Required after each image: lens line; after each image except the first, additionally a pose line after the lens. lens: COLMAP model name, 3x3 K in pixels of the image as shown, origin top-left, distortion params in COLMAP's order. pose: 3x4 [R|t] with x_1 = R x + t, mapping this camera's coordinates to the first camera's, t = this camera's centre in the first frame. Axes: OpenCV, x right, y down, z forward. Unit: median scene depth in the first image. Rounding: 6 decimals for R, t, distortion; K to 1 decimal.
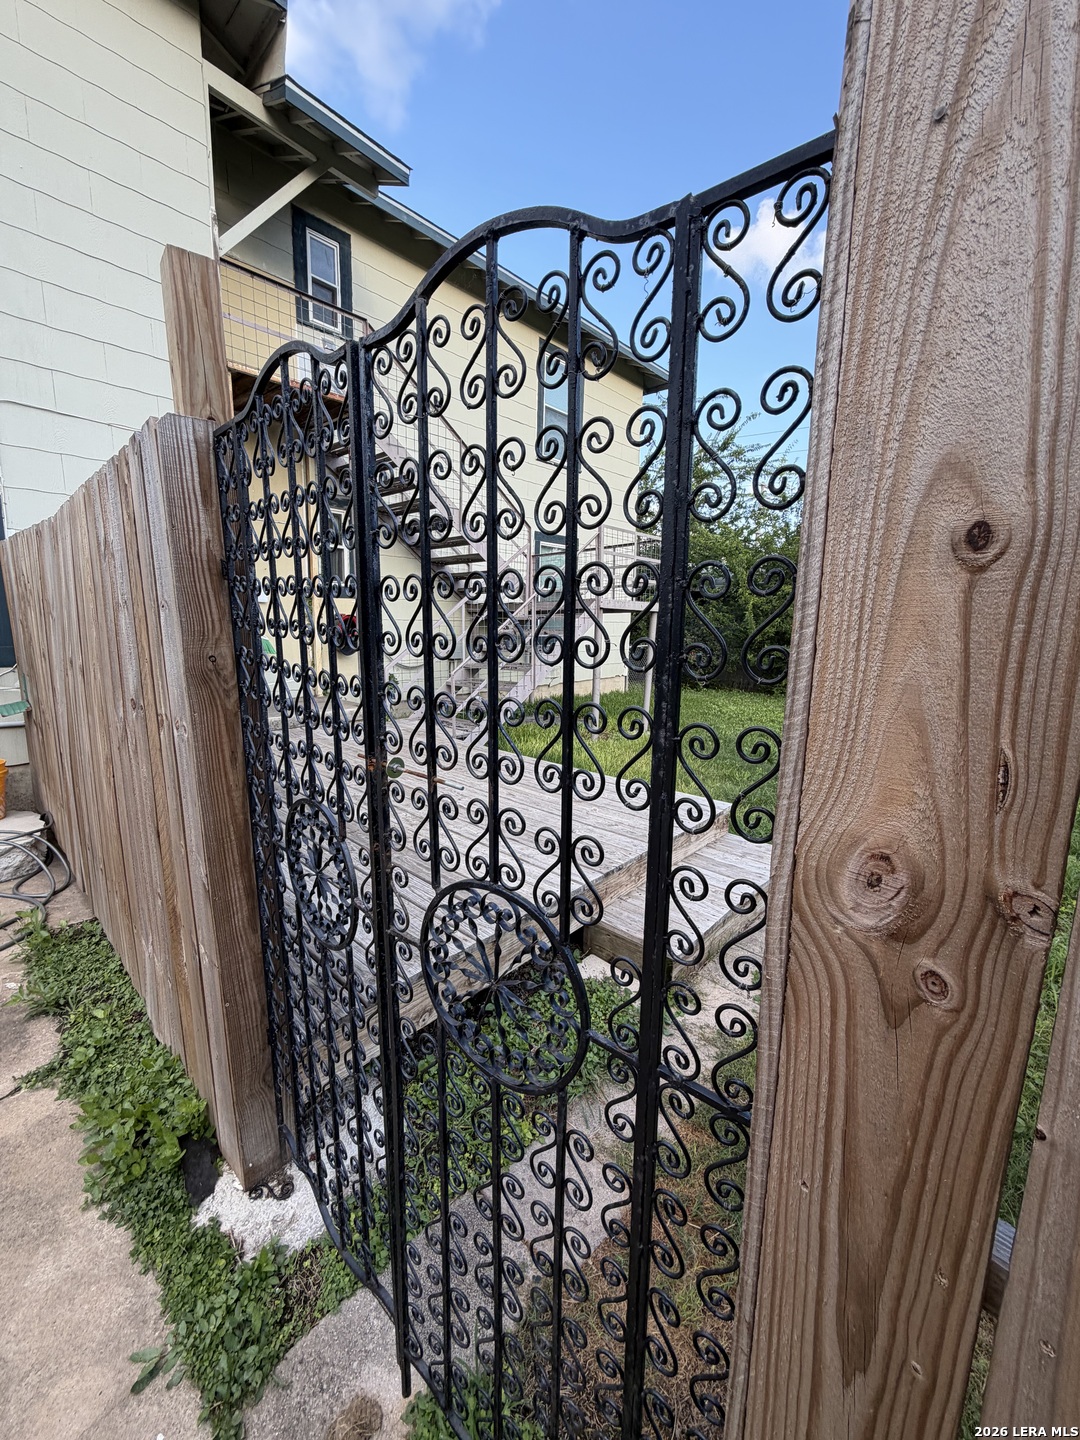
lens RADIAL K [[578.7, 0, 539.2], [0, 578.7, 725.7], [0, 0, 1]] dist [0.004290, 0.000358]
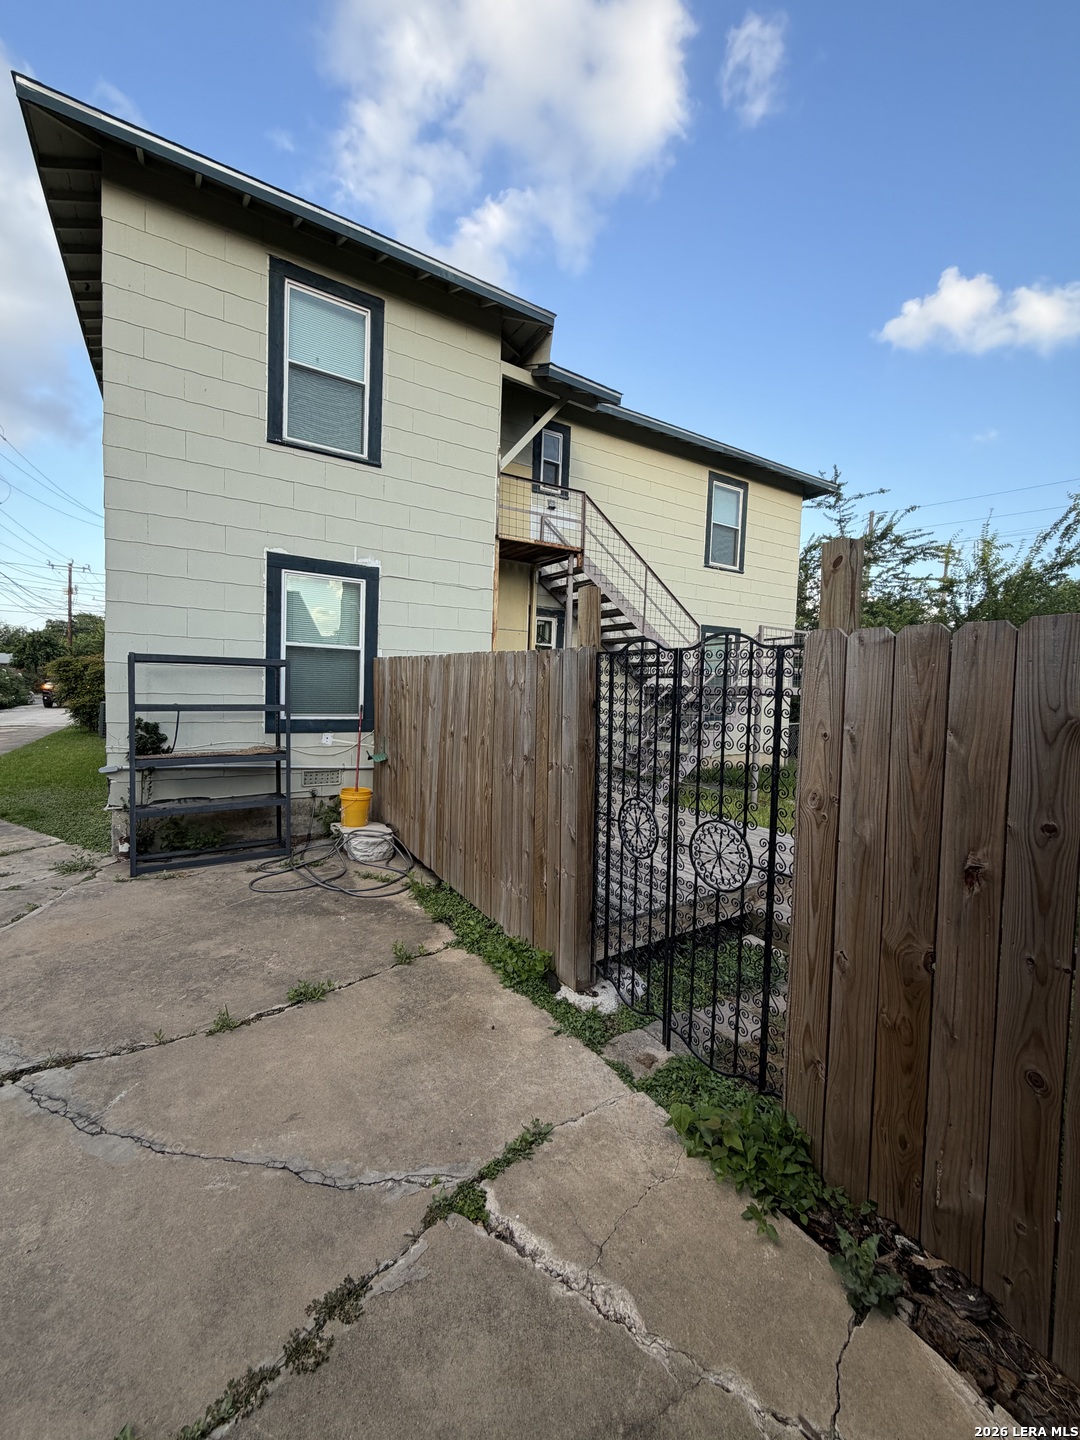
lens RADIAL K [[578.7, 0, 537.4], [0, 578.7, 717.4], [0, 0, 1]] dist [0.004290, 0.000358]
pose [[0.965023, 0.022489, -0.261198, -0.117616], [-0.056110, 0.990945, -0.121983, 0.083473], [0.256090, 0.132372, 0.957547, -1.202023]]
